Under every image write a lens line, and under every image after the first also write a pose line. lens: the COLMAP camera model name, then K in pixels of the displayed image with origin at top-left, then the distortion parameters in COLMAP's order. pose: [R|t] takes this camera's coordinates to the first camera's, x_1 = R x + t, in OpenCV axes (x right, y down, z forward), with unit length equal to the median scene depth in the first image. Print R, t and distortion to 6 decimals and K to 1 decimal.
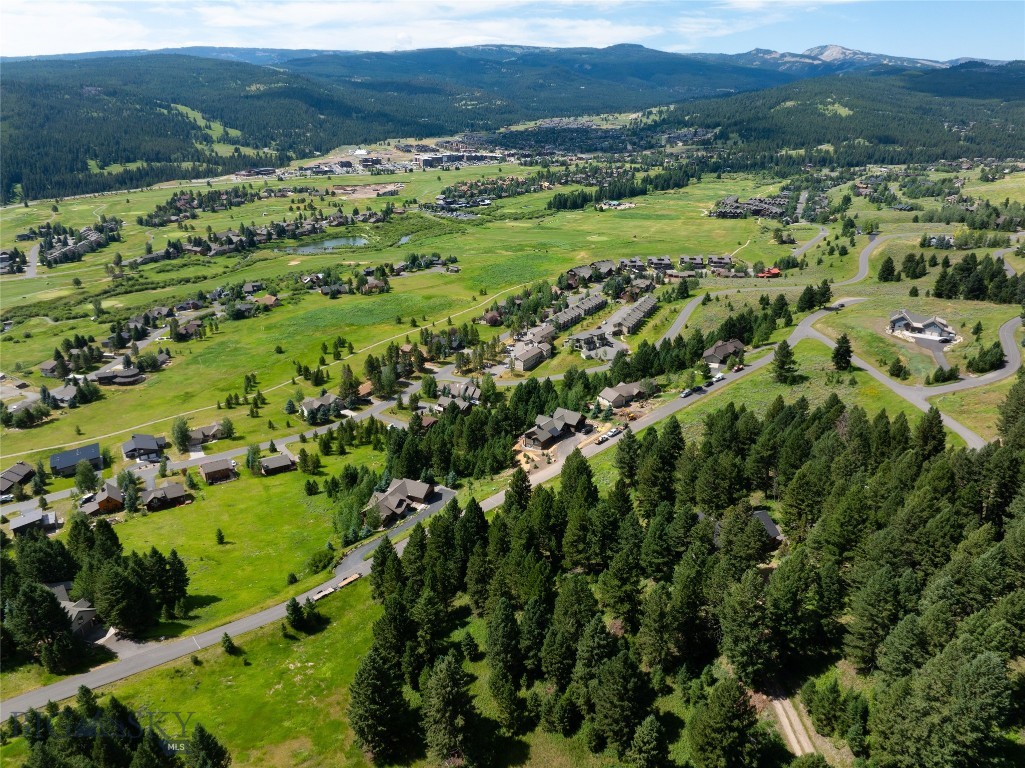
lens RADIAL K [[721.9, 0, 521.3], [0, 721.9, 382.7], [0, 0, 1]] dist [-0.044601, 0.009174]
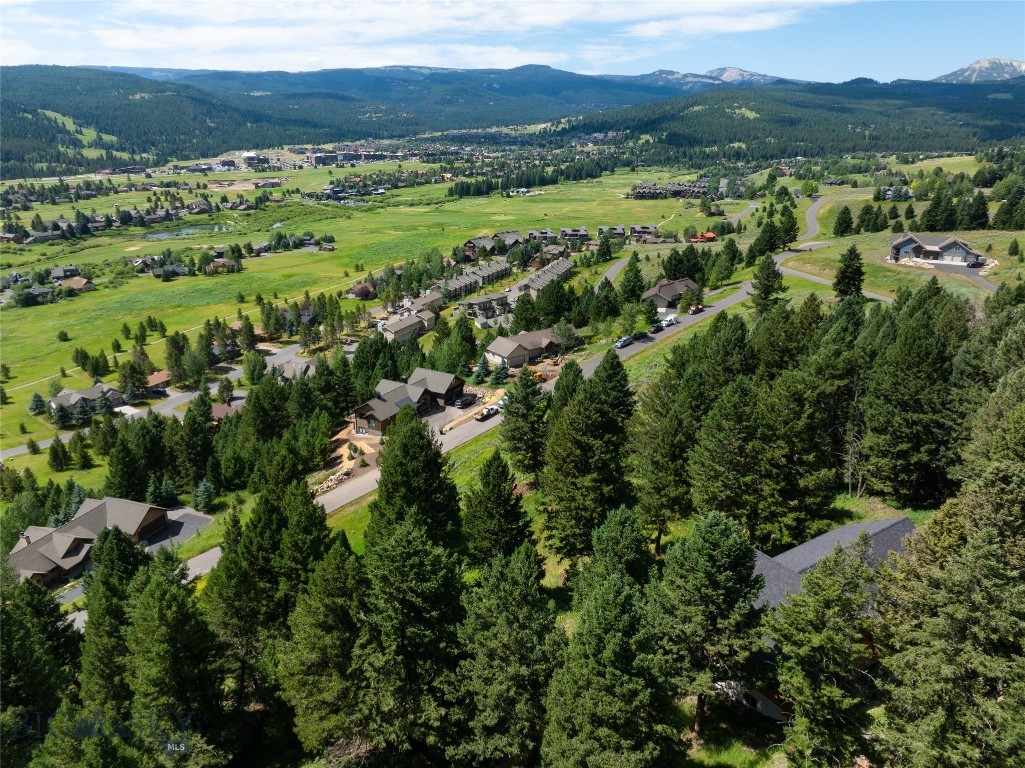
lens RADIAL K [[721.9, 0, 517.2], [0, 721.9, 374.1], [0, 0, 1]] dist [-0.044601, 0.009174]
pose [[0.993919, -0.039265, 0.102876, 0.030105], [0.043630, 0.998225, -0.040529, 0.028150], [-0.101102, 0.044771, 0.993868, 0.165276]]
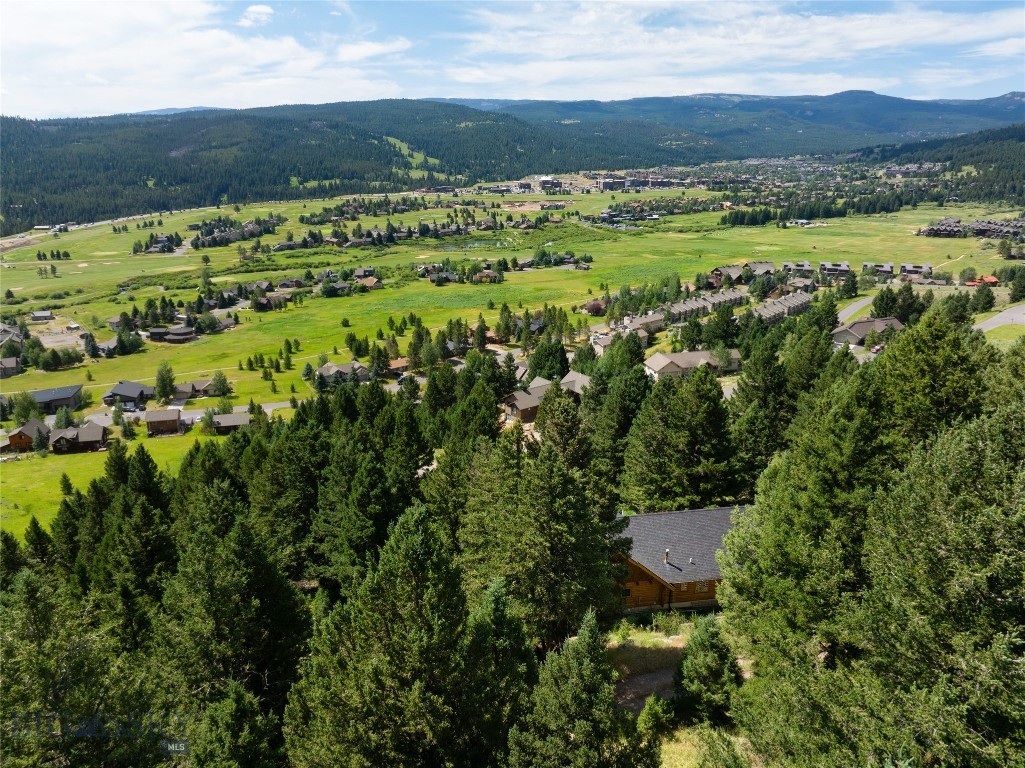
lens RADIAL K [[721.9, 0, 519.6], [0, 721.9, 375.4], [0, 0, 1]] dist [-0.044601, 0.009174]
pose [[0.959051, 0.080522, -0.271548, 0.078437], [-0.101011, 0.992932, -0.062316, 0.035486], [0.264611, 0.087194, 0.960405, 0.143507]]
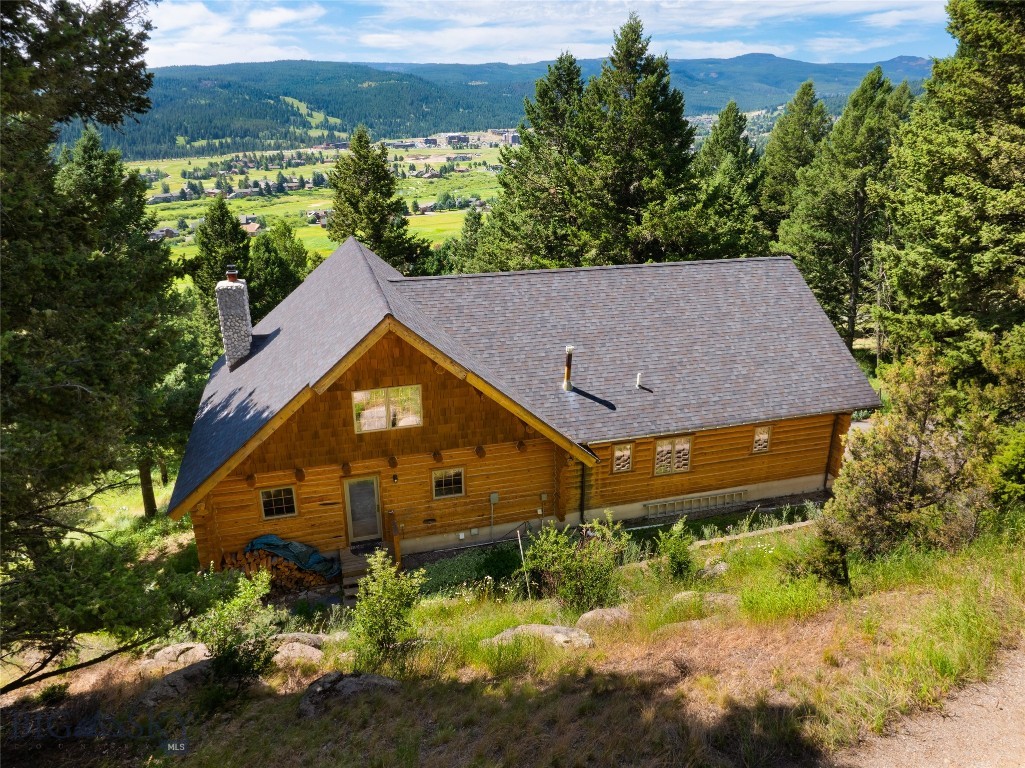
lens RADIAL K [[721.9, 0, 515.2], [0, 721.9, 371.4], [0, 0, 1]] dist [-0.044601, 0.009174]
pose [[0.984888, 0.047173, -0.166644, 0.075675], [-0.053680, 0.997953, -0.034754, 0.050835], [0.164664, 0.043174, 0.985404, 0.207252]]
